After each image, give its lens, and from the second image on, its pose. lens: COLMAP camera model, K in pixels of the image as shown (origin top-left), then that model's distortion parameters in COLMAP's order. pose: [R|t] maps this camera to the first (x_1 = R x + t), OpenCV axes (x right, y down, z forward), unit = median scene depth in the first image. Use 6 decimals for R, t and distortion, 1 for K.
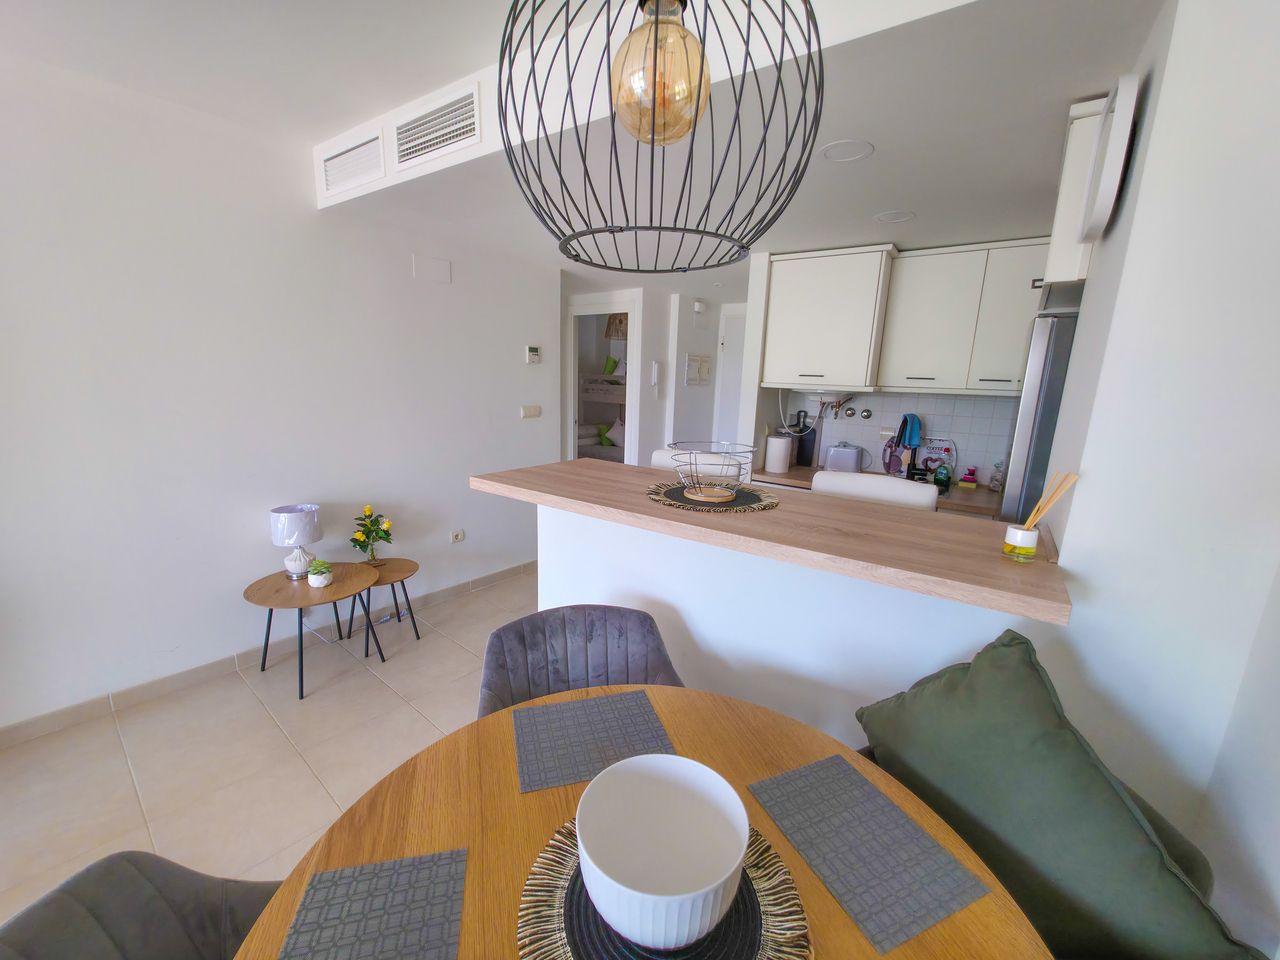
lens RADIAL K [[513.7, 0, 644.1], [0, 513.7, 484.2], [0, 0, 1]] dist [-0.001220, -0.000377]
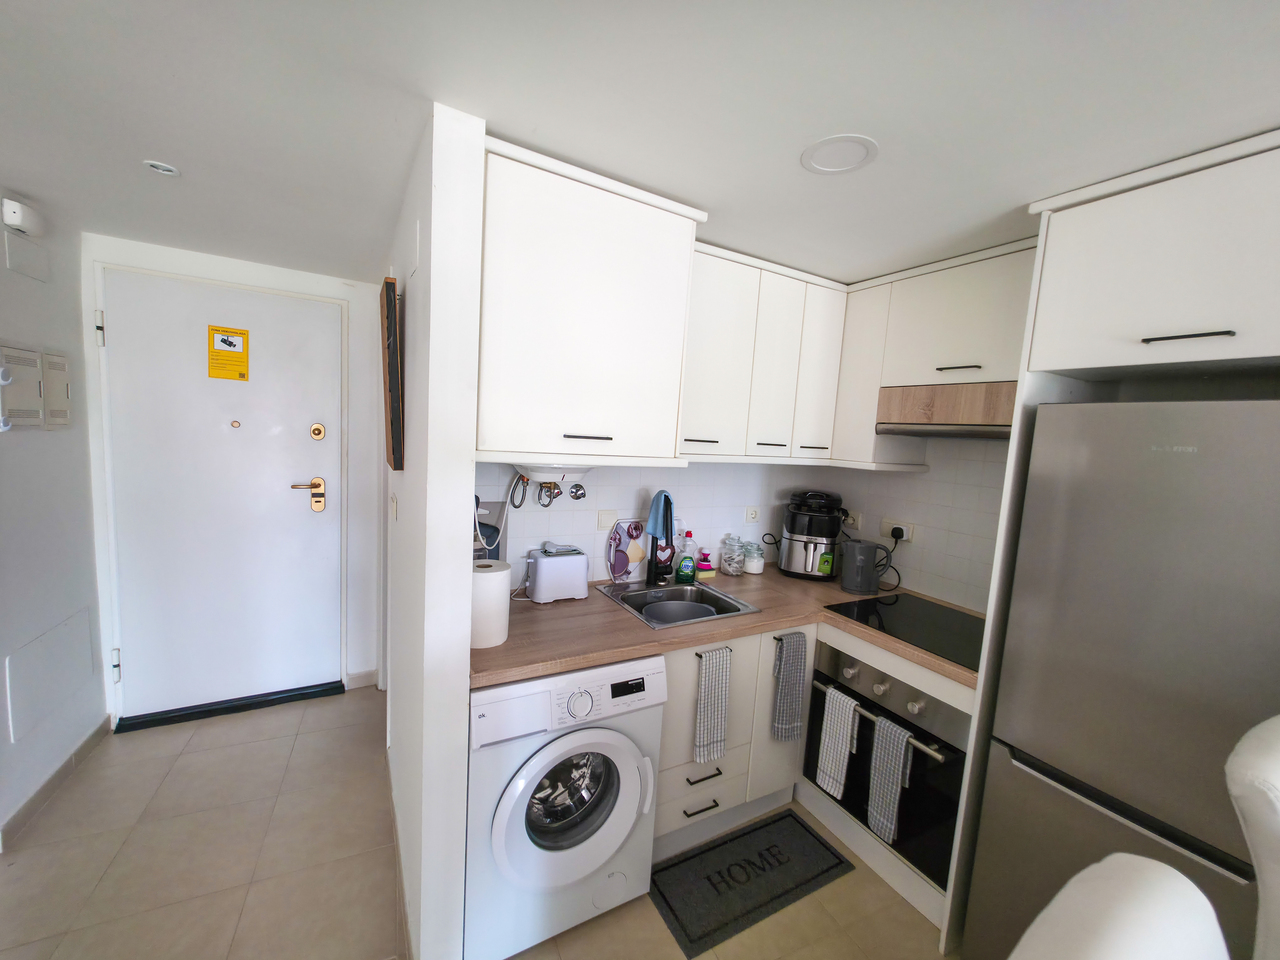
lens RADIAL K [[510.4, 0, 641.1], [0, 510.4, 487.0], [0, 0, 1]] dist [-0.001567, -0.000434]
pose [[0.426633, -0.108068, 0.897945, -0.079944], [0.136600, 0.989146, 0.054142, -0.182979], [-0.894049, 0.099561, 0.436765, 0.747711]]
